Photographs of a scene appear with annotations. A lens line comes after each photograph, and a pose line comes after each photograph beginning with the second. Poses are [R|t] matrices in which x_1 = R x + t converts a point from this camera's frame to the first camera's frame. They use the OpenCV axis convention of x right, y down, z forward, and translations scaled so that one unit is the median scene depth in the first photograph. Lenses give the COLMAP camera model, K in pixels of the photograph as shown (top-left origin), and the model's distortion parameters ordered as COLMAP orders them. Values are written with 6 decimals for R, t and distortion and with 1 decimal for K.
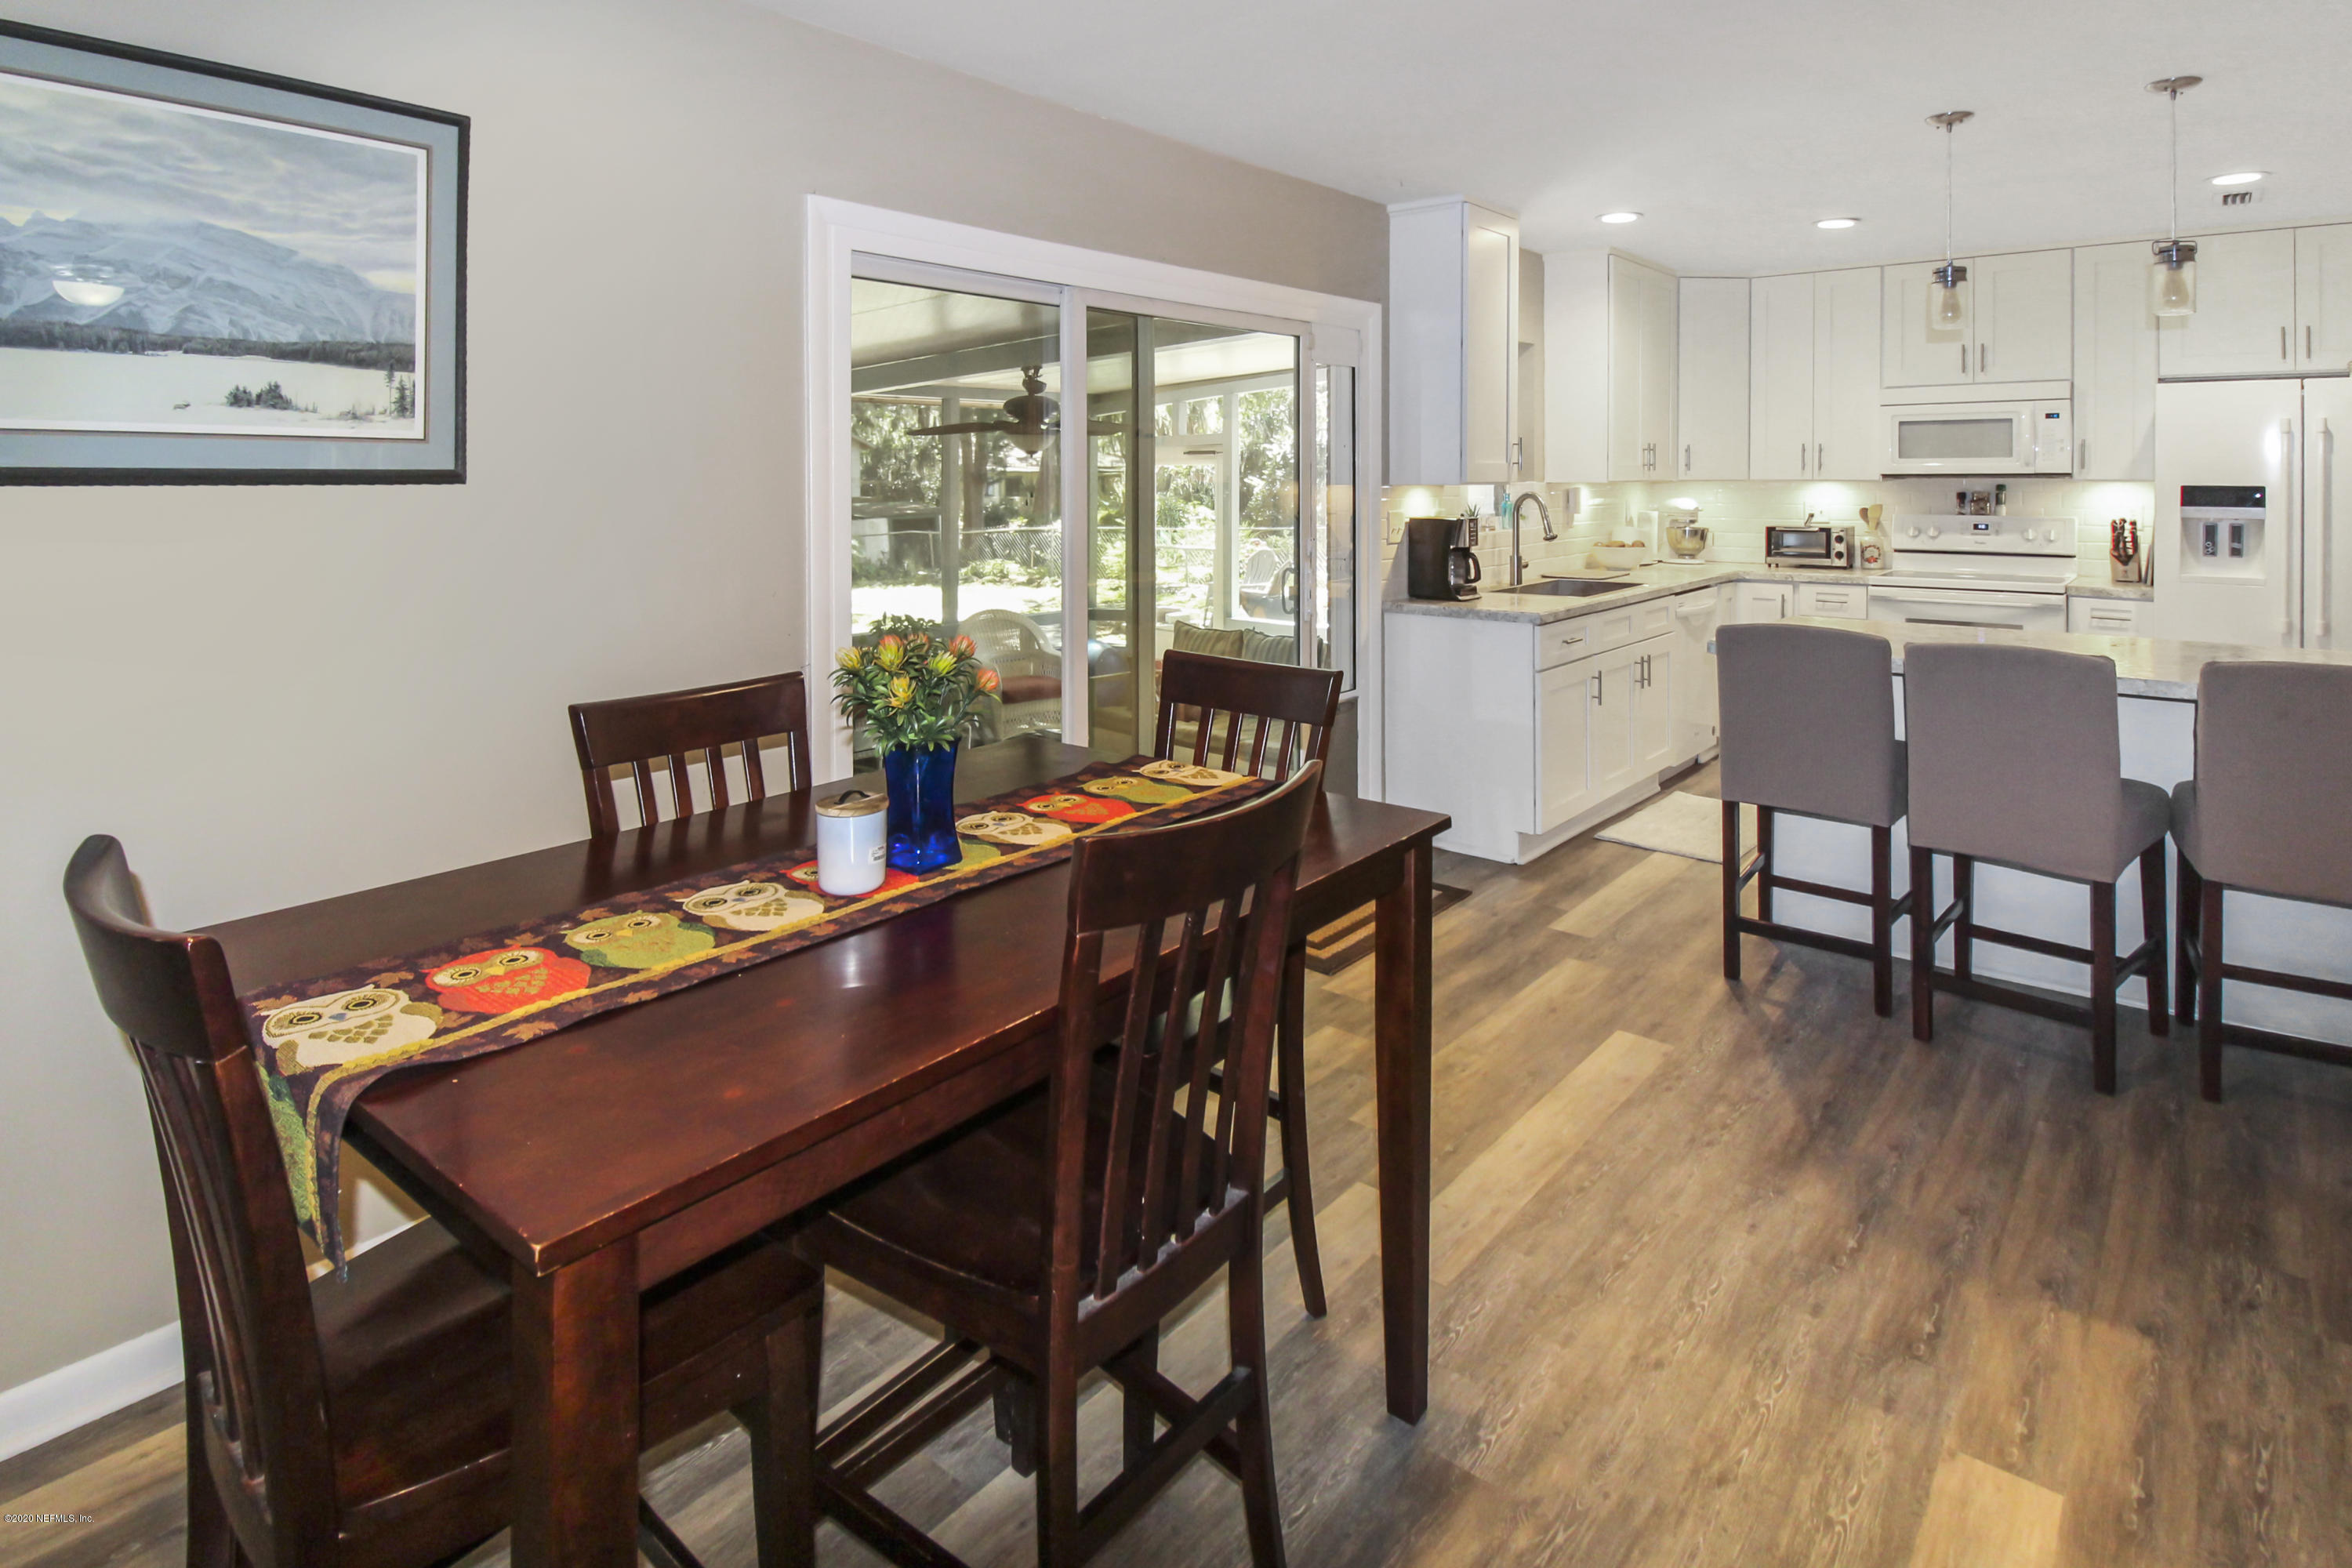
lens RADIAL K [[1285.3, 0, 1131.6], [0, 1285.3, 481.8], [0, 0, 1]] dist [-0.005654, -0.002132]
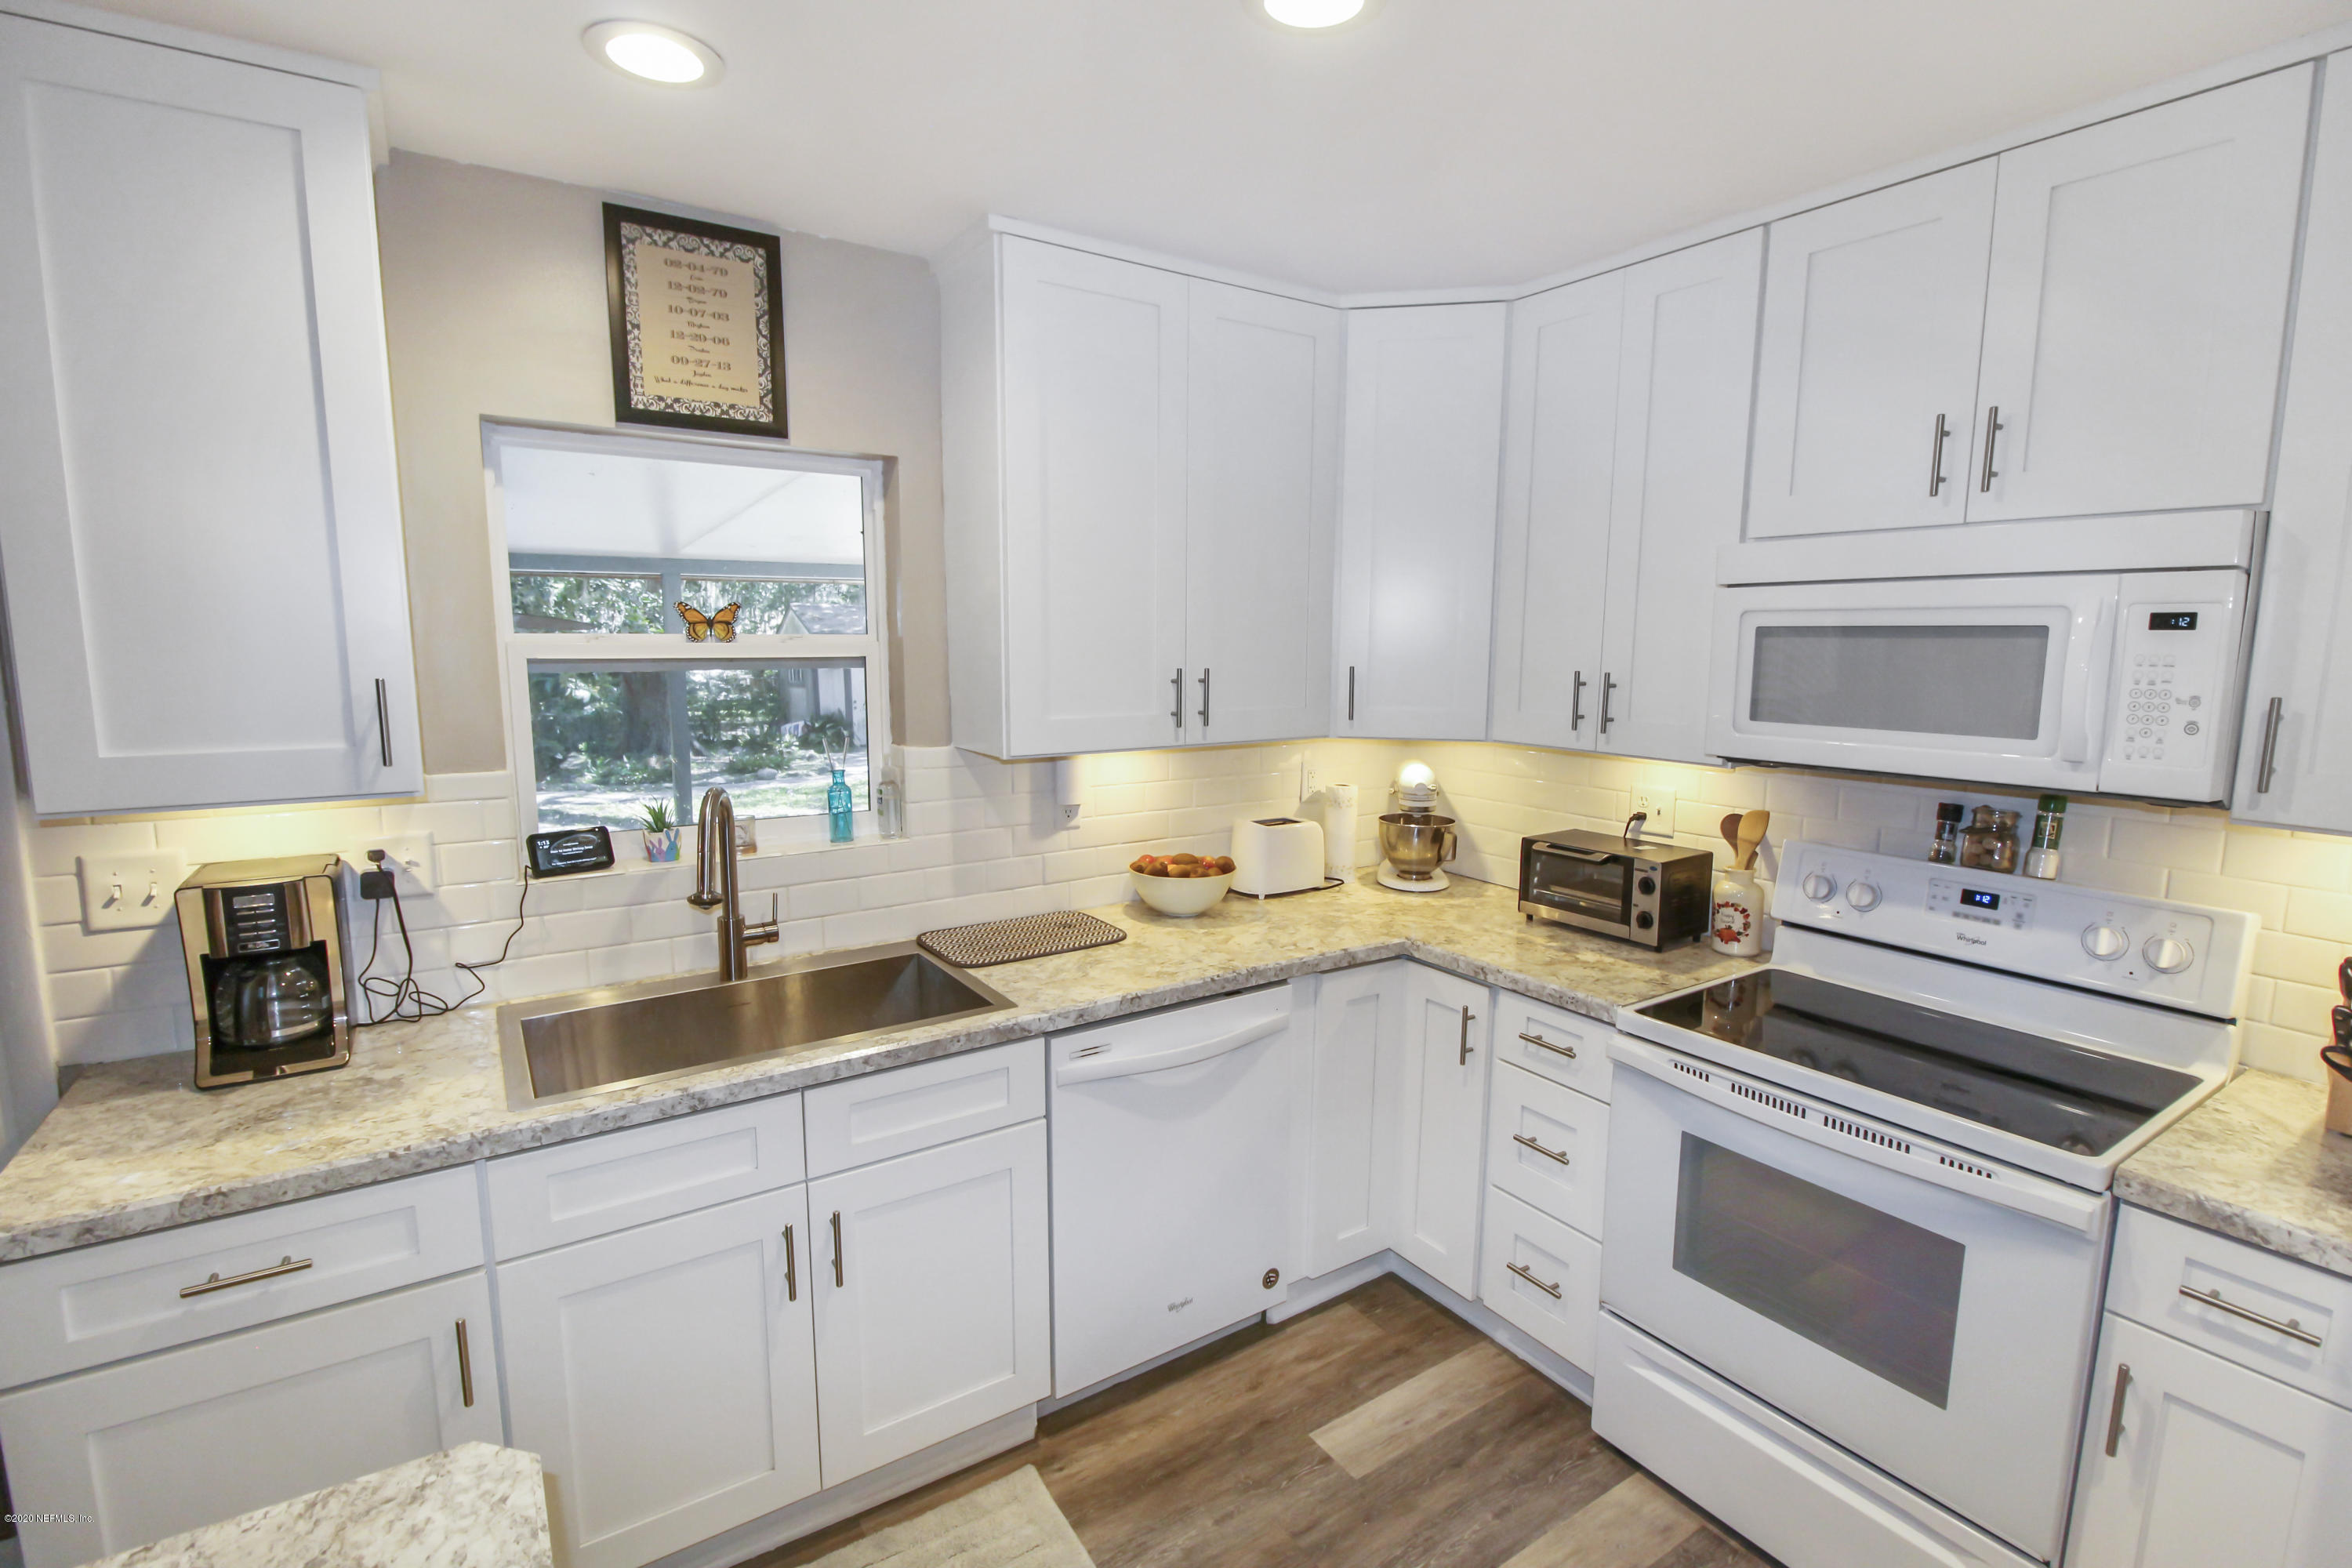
lens RADIAL K [[1089.2, 0, 1184.6], [0, 1089.2, 777.3], [0, 0, 1]] dist [0.004276, -0.000903]
pose [[0.961481, 0.045169, -0.271136, 0.530849], [-0.010702, 0.991810, 0.127277, -0.042832], [0.274665, -0.119472, 0.954089, 0.634767]]
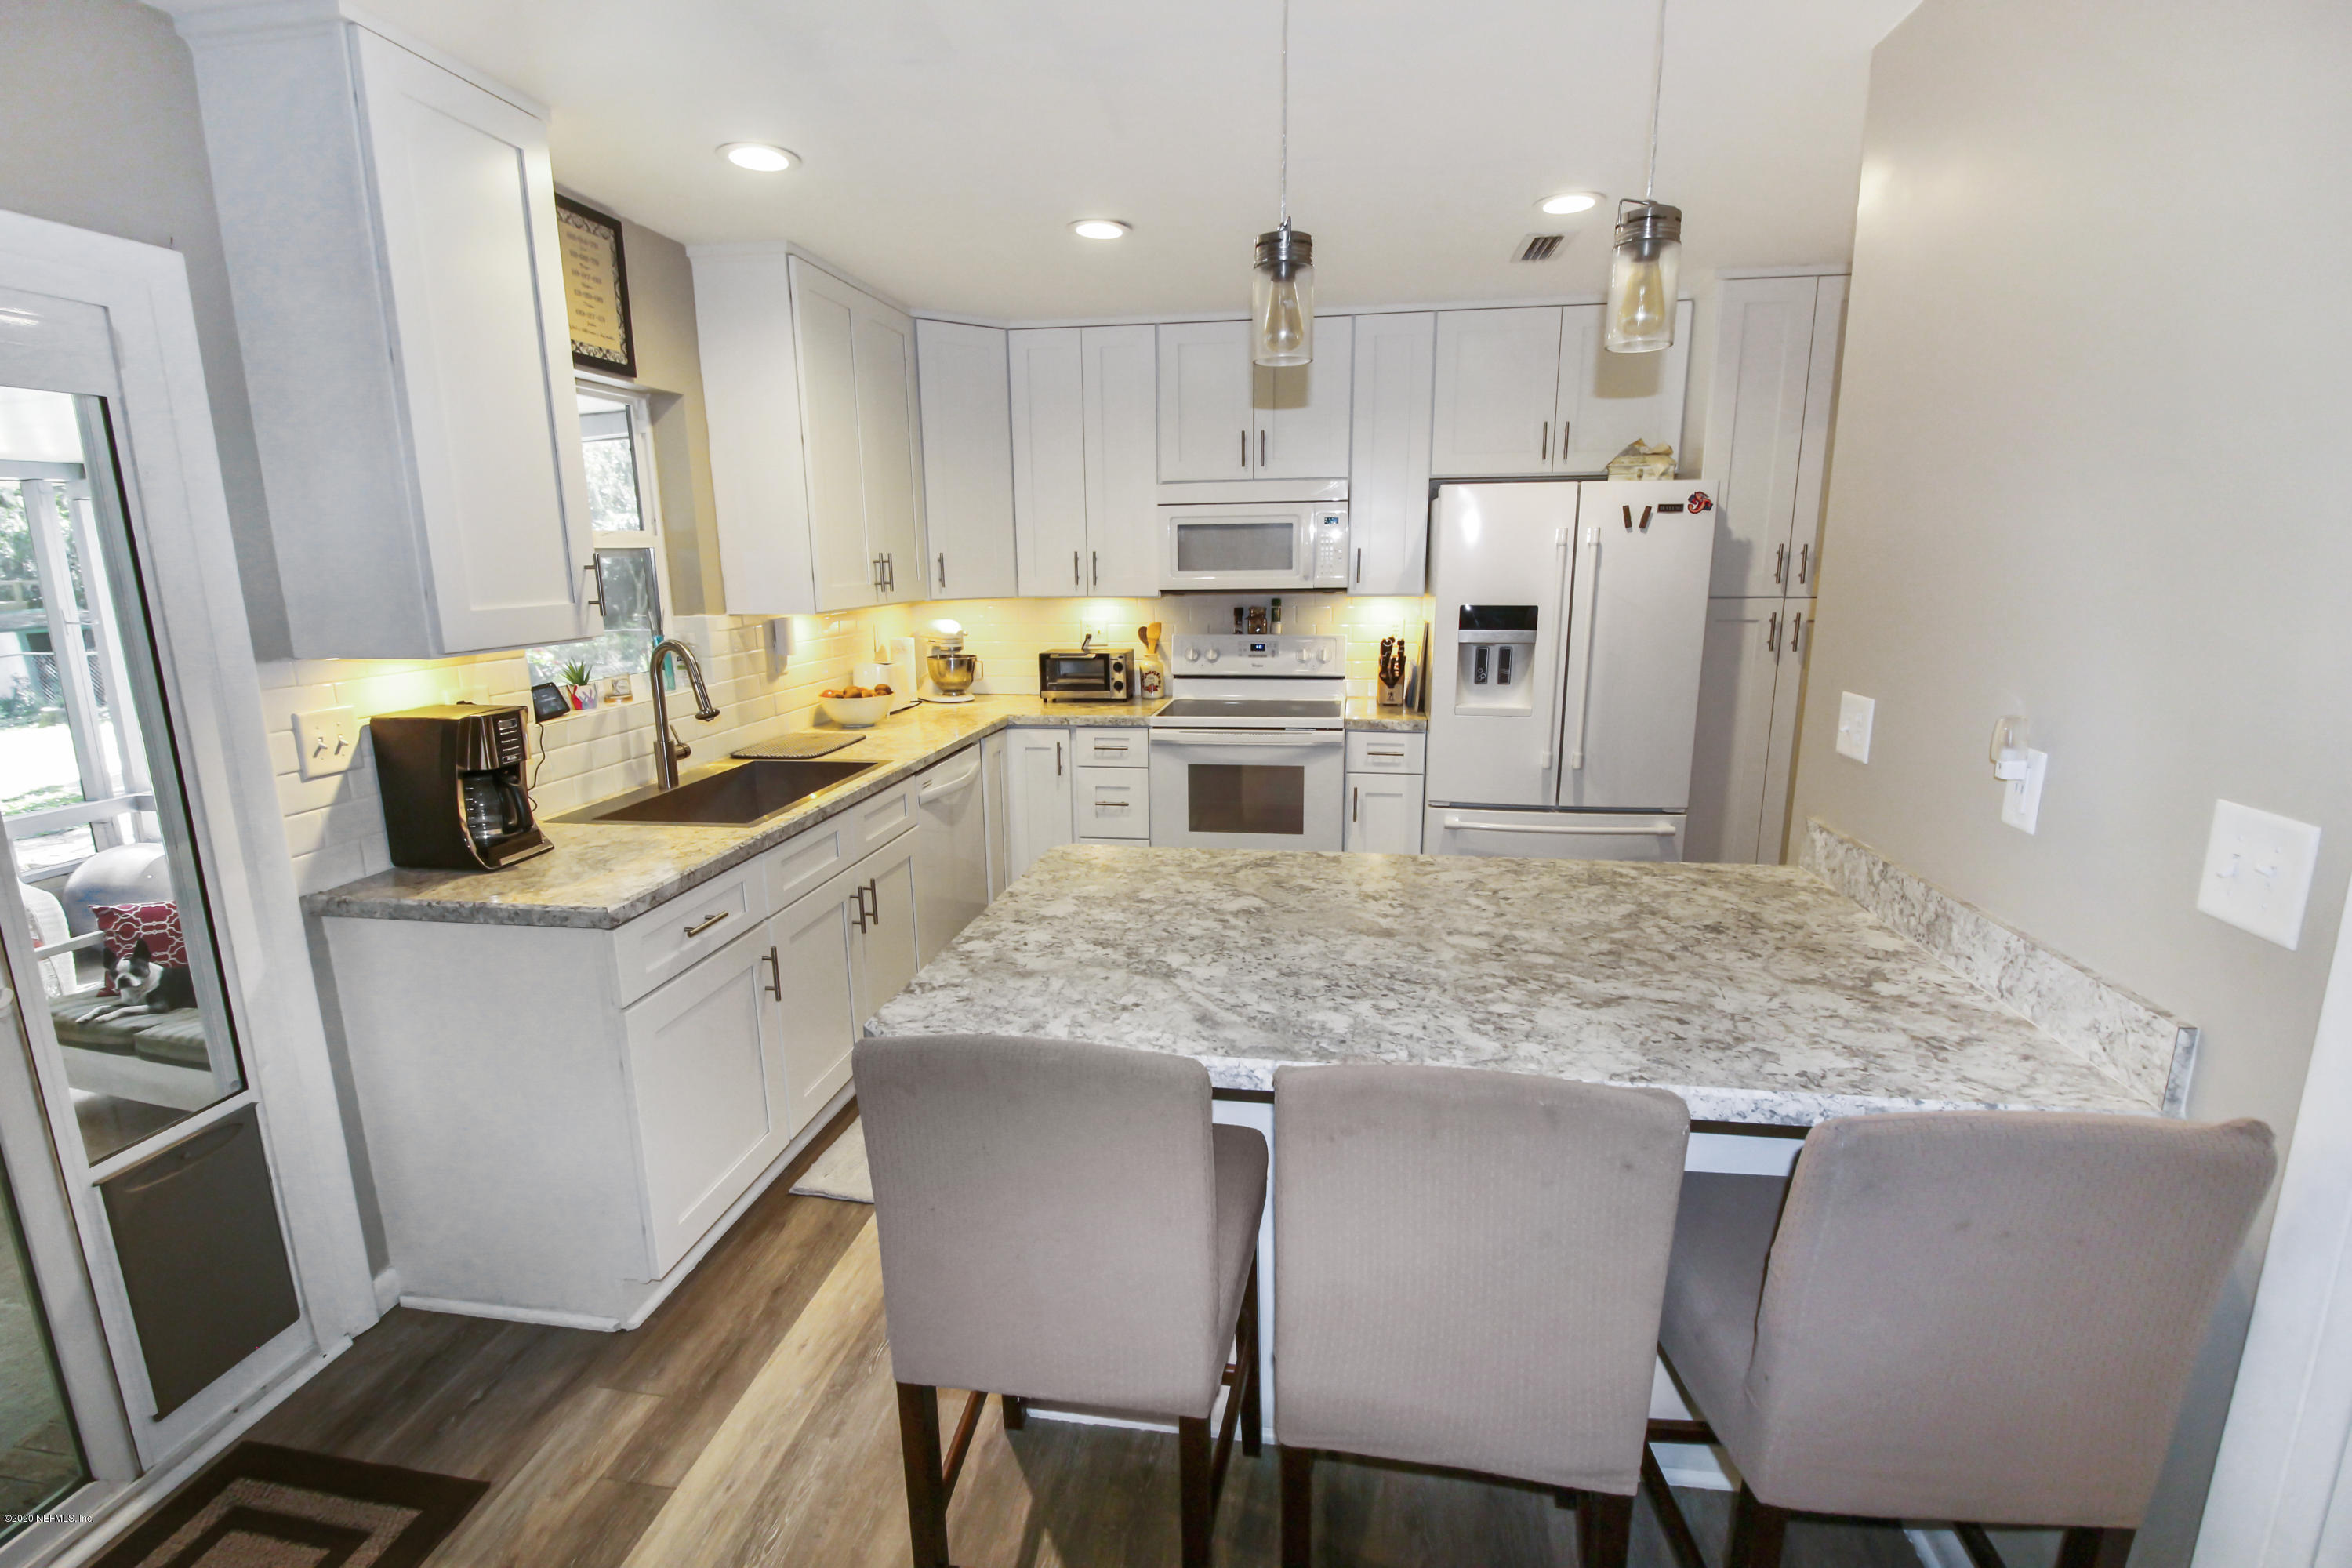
lens RADIAL K [[1094.1, 0, 1191.9], [0, 1094.1, 787.5], [0, 0, 1]] dist [0.001002, -0.001143]
pose [[0.844247, -0.118261, 0.522743, 0.220931], [0.010979, 0.978963, 0.203742, -0.025506], [-0.535841, -0.166269, 0.827785, 0.389146]]
